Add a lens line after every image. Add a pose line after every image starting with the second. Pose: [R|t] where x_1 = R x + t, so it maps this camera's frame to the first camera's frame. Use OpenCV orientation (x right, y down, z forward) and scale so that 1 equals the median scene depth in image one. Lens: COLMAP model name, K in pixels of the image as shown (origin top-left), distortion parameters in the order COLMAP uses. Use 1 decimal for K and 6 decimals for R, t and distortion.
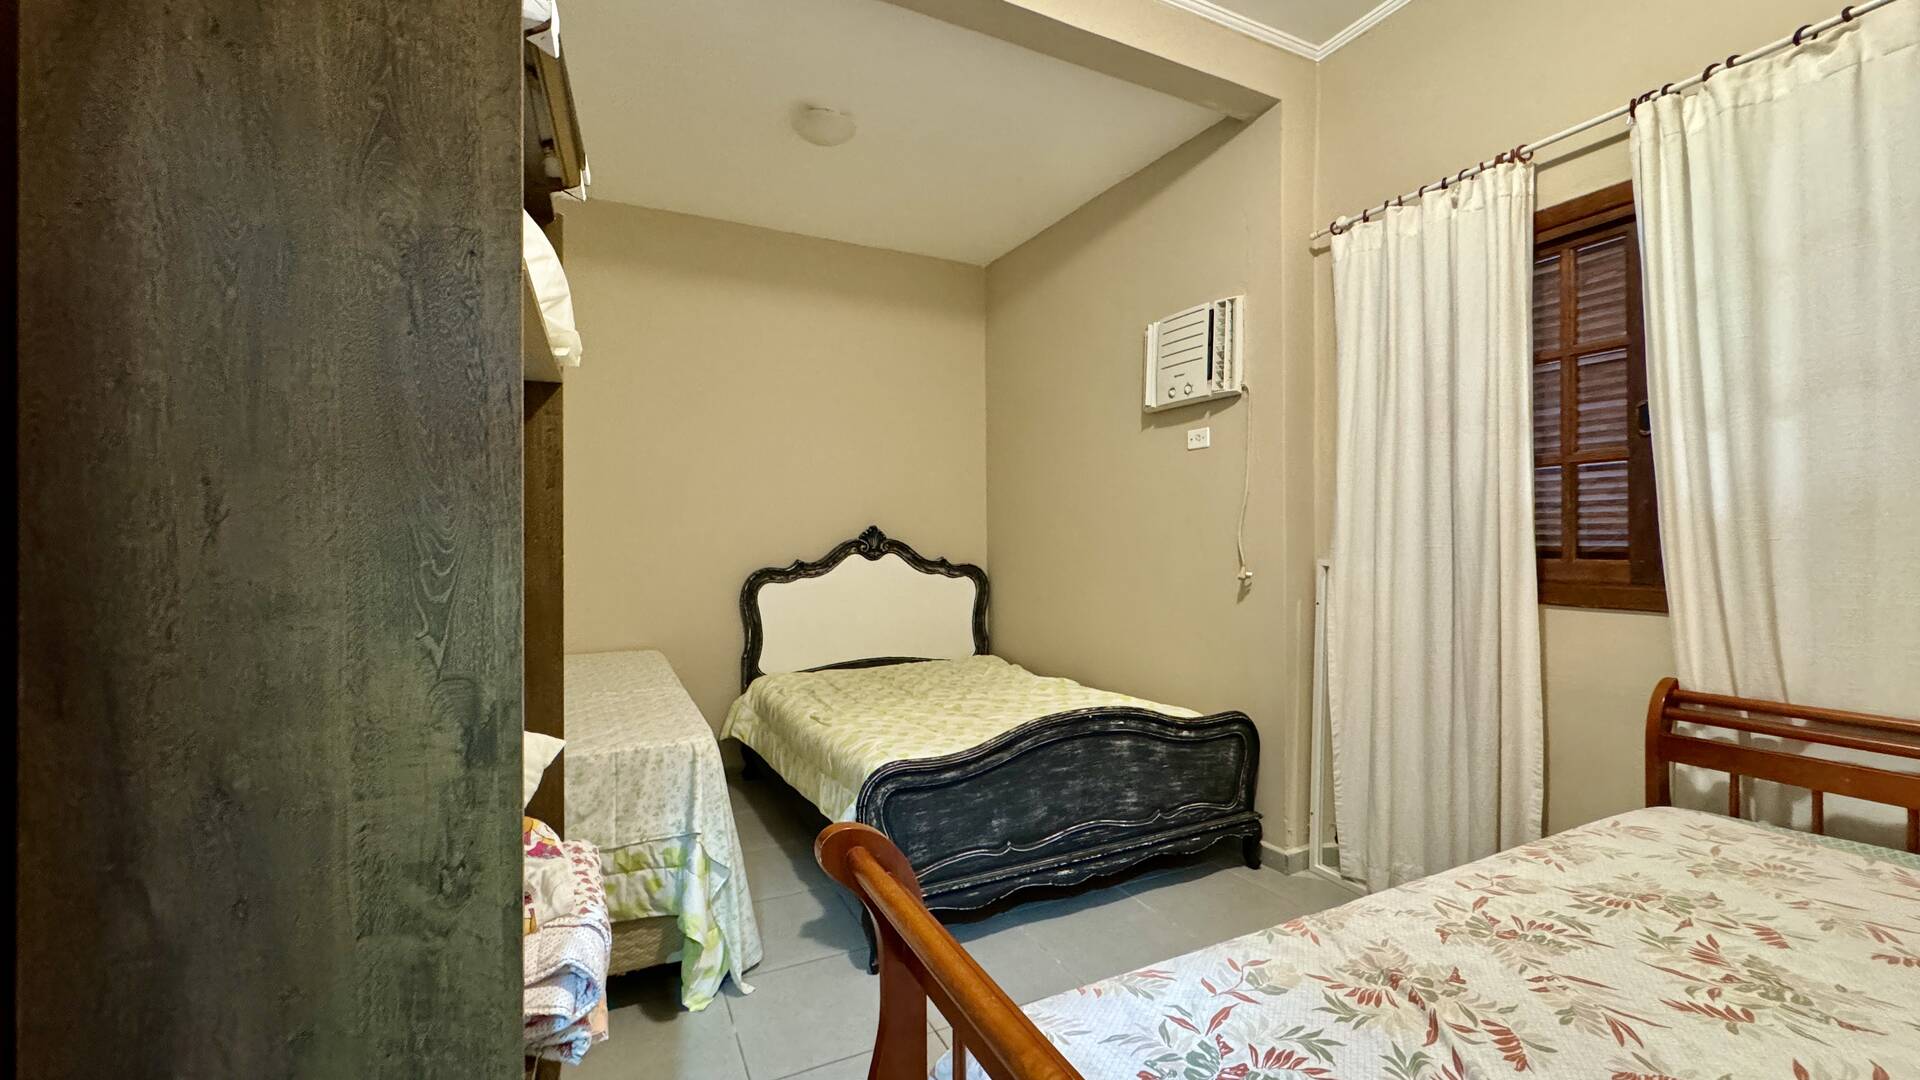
lens RADIAL K [[761.9, 0, 956.7], [0, 761.9, 540.3], [0, 0, 1]] dist [-0.001634, 0.000124]
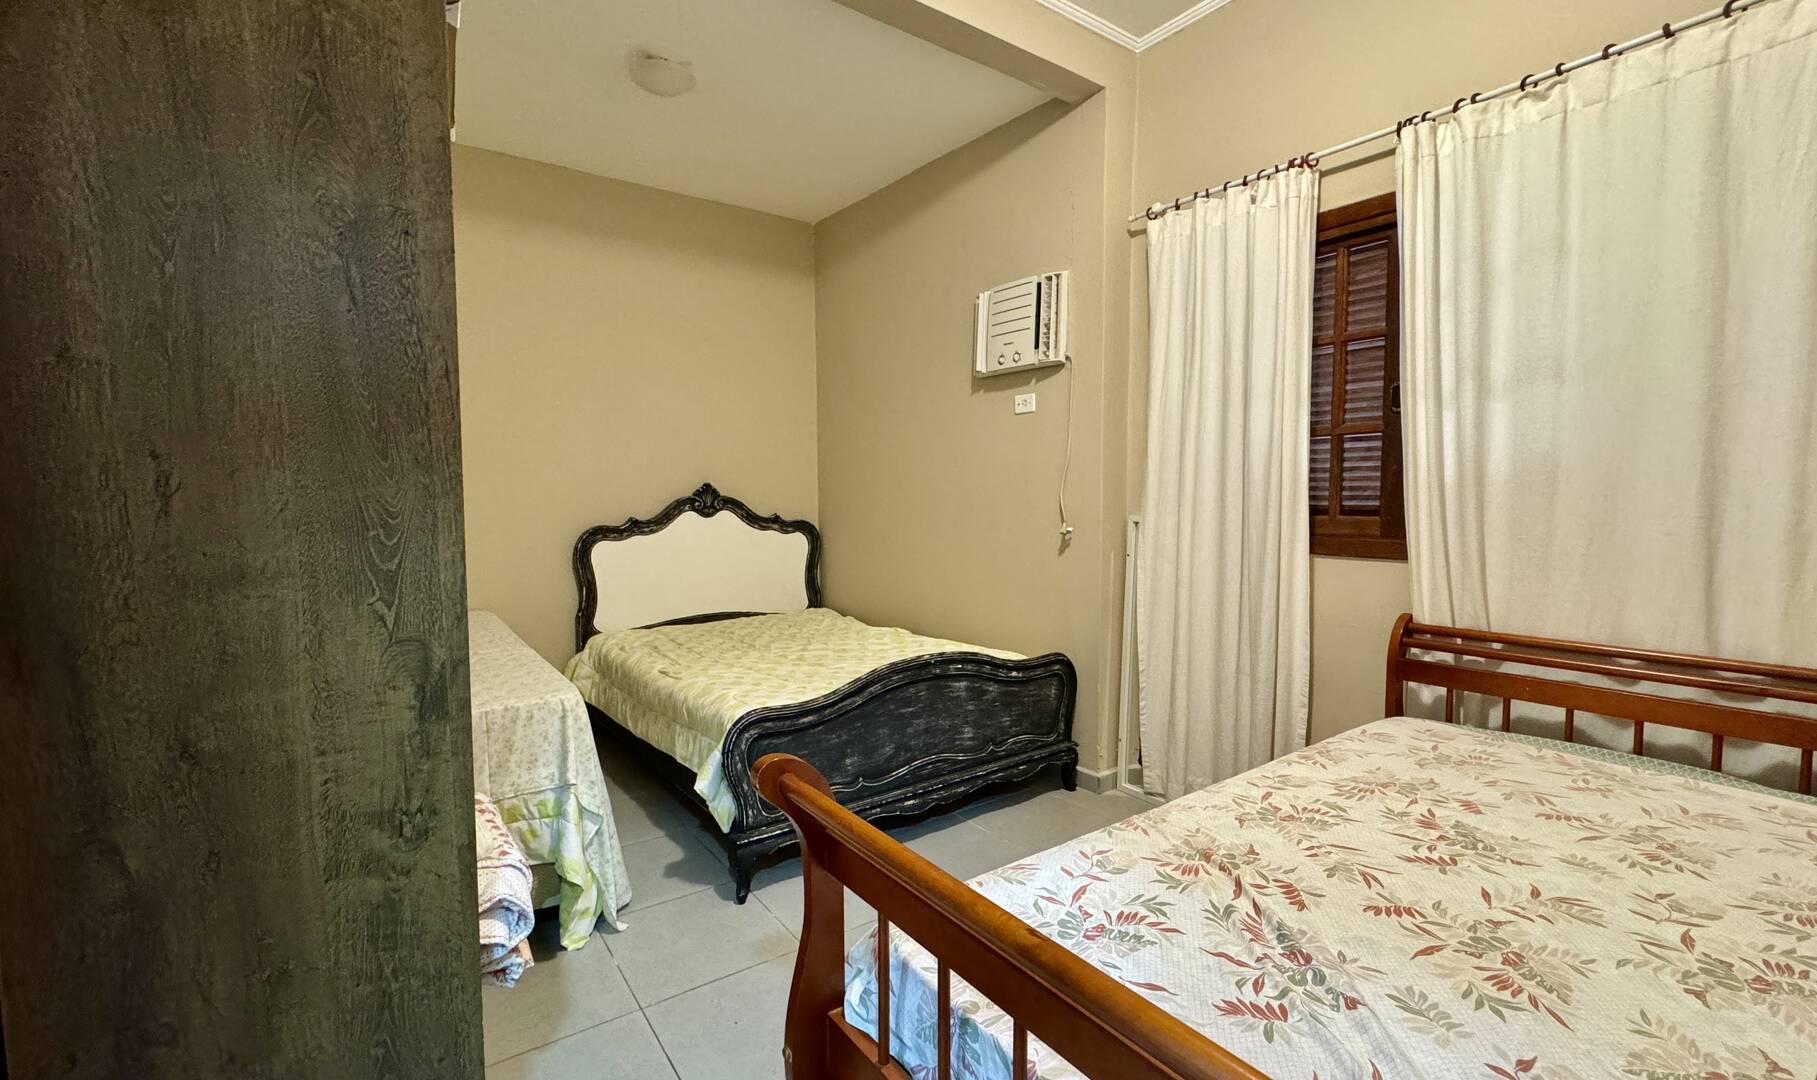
lens RADIAL K [[758.3, 0, 883.6], [0, 758.3, 539.4], [0, 0, 1]] dist [0.000275, -0.000144]
pose [[0.988610, -0.009381, 0.150211, -0.078367], [0.000360, 0.998200, 0.059973, -0.011718], [-0.150503, -0.059236, 0.986833, -0.071314]]
